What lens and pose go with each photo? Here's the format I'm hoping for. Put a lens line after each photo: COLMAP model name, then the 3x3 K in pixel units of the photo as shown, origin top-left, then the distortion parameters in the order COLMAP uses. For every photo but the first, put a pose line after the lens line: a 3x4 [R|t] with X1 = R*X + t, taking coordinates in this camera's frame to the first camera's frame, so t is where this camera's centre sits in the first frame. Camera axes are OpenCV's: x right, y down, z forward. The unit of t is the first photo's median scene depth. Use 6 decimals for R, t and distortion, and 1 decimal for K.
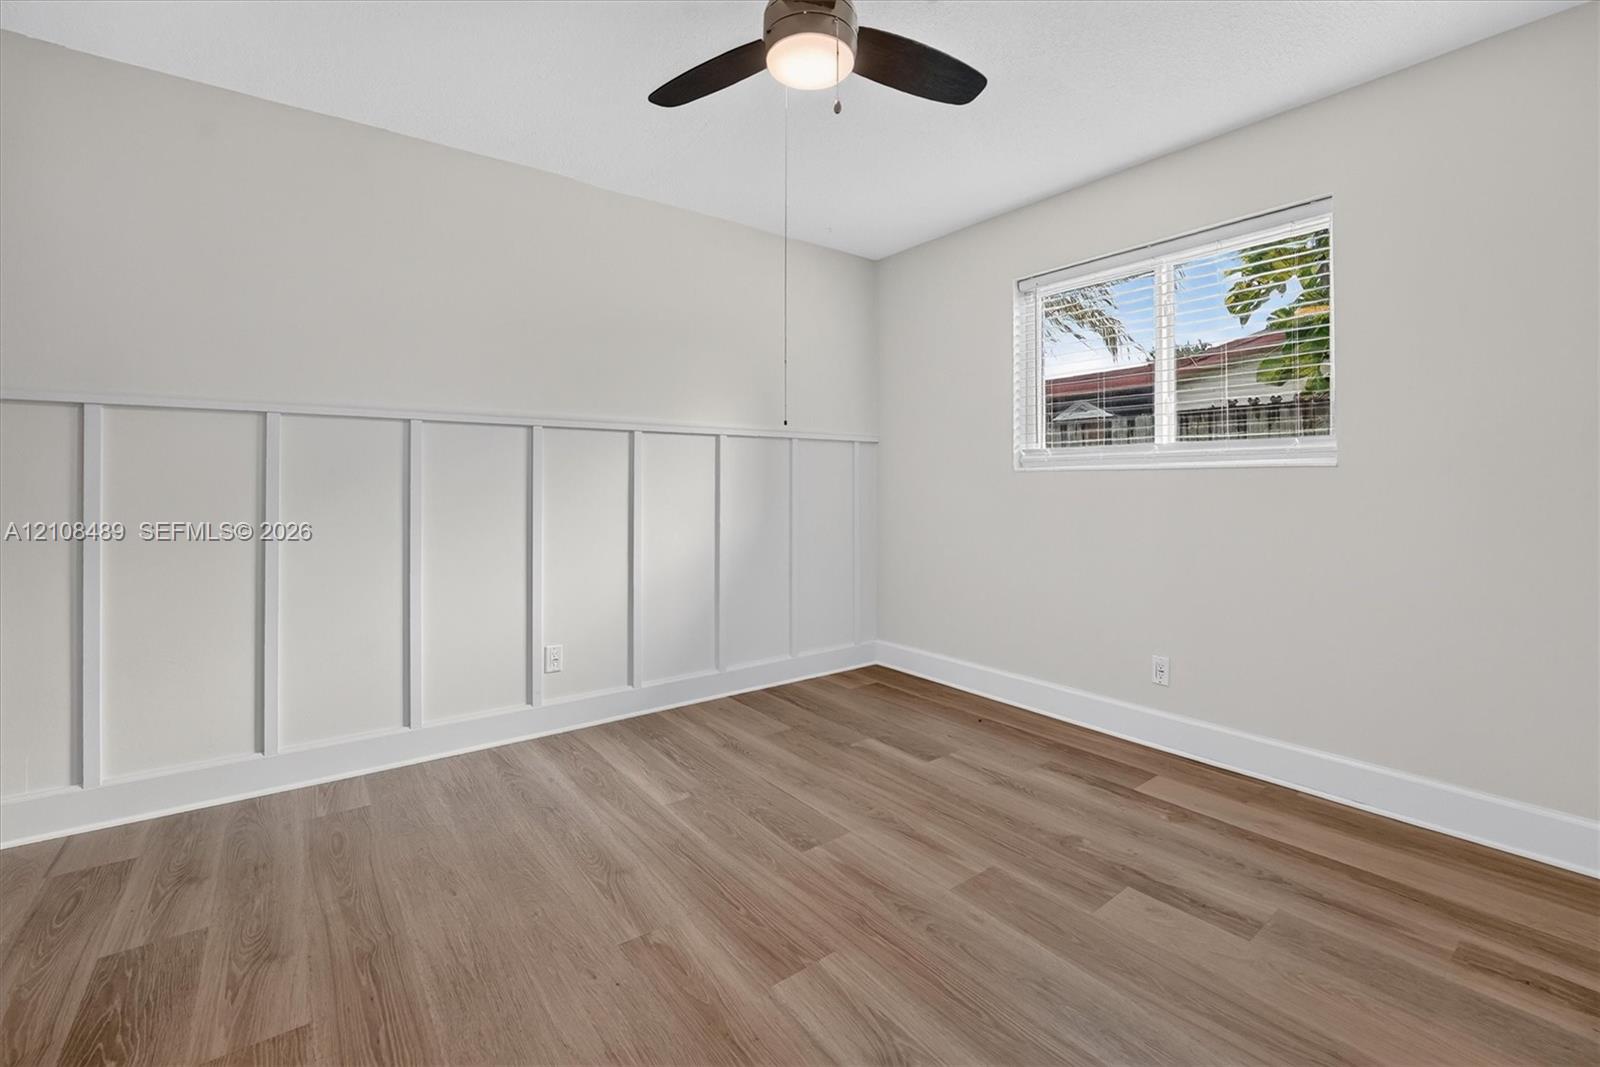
lens RADIAL K [[673.0, 0, 822.7], [0, 673.0, 493.8], [0, 0, 1]] dist [-0.011090, 0.000092]
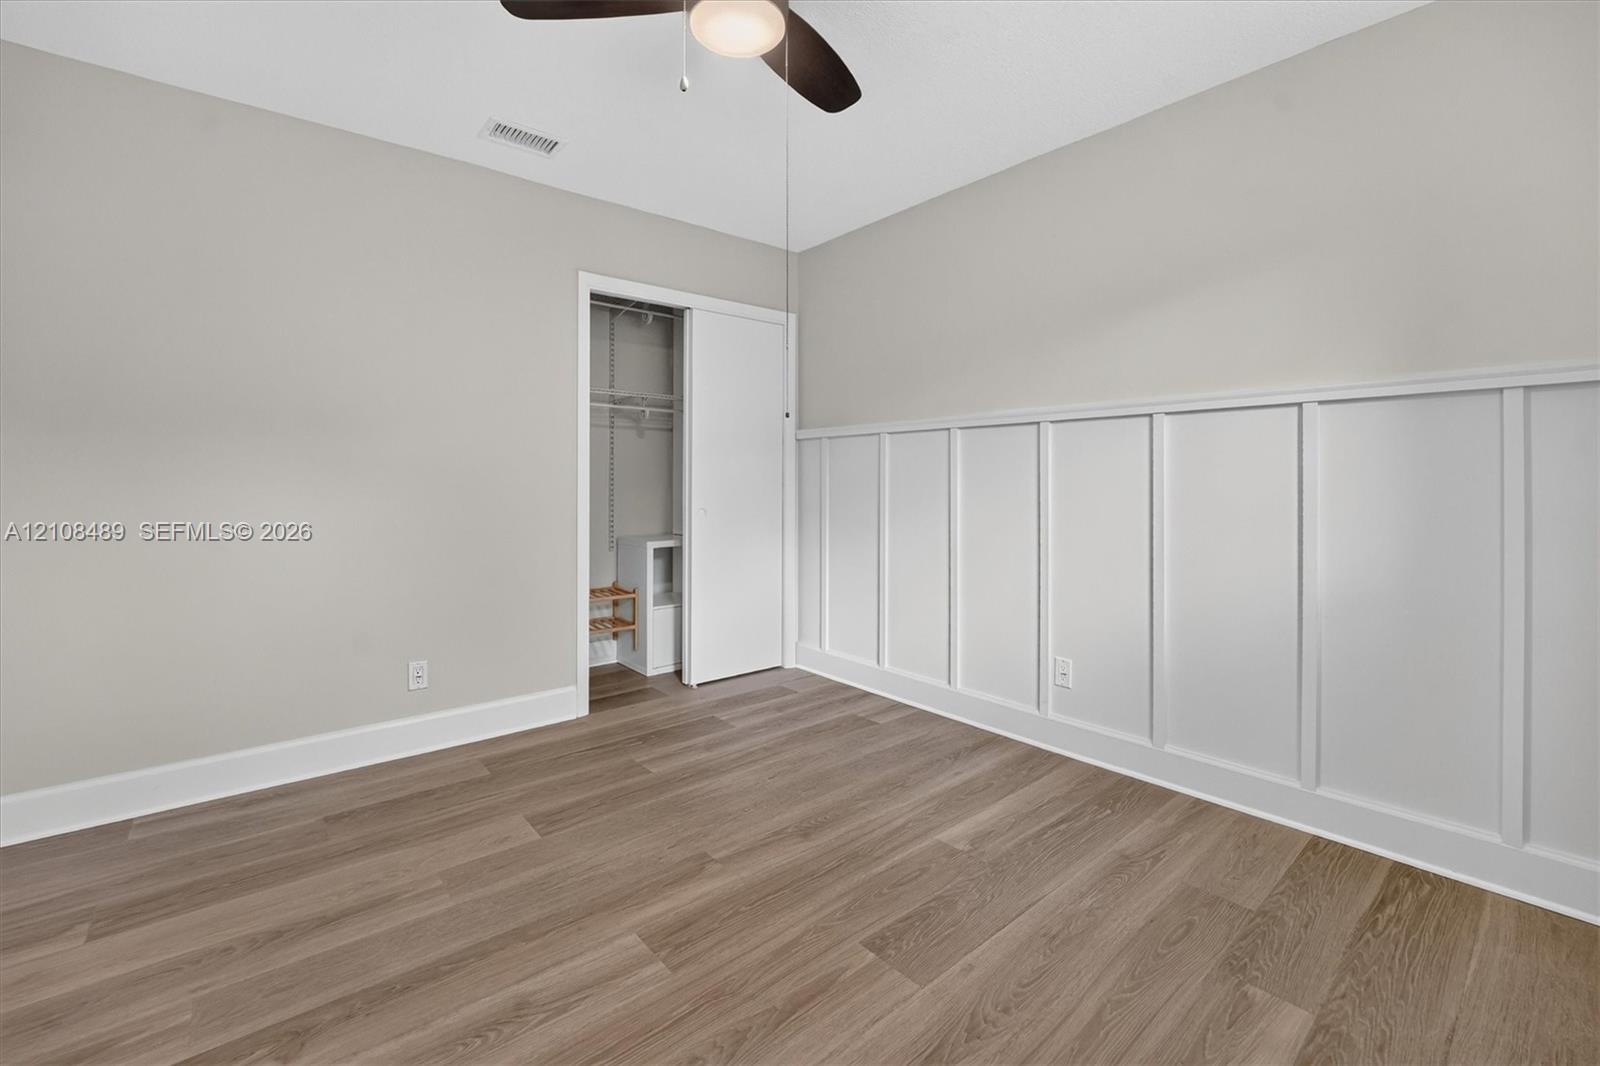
lens RADIAL K [[698.7, 0, 794.6], [0, 698.7, 478.1], [0, 0, 1]] dist [-0.000842, -0.000181]
pose [[0.018097, -0.007926, -0.999805, 0.770285], [-0.003411, 0.999962, -0.007989, -0.012327], [0.999830, 0.003555, 0.018069, 0.867748]]
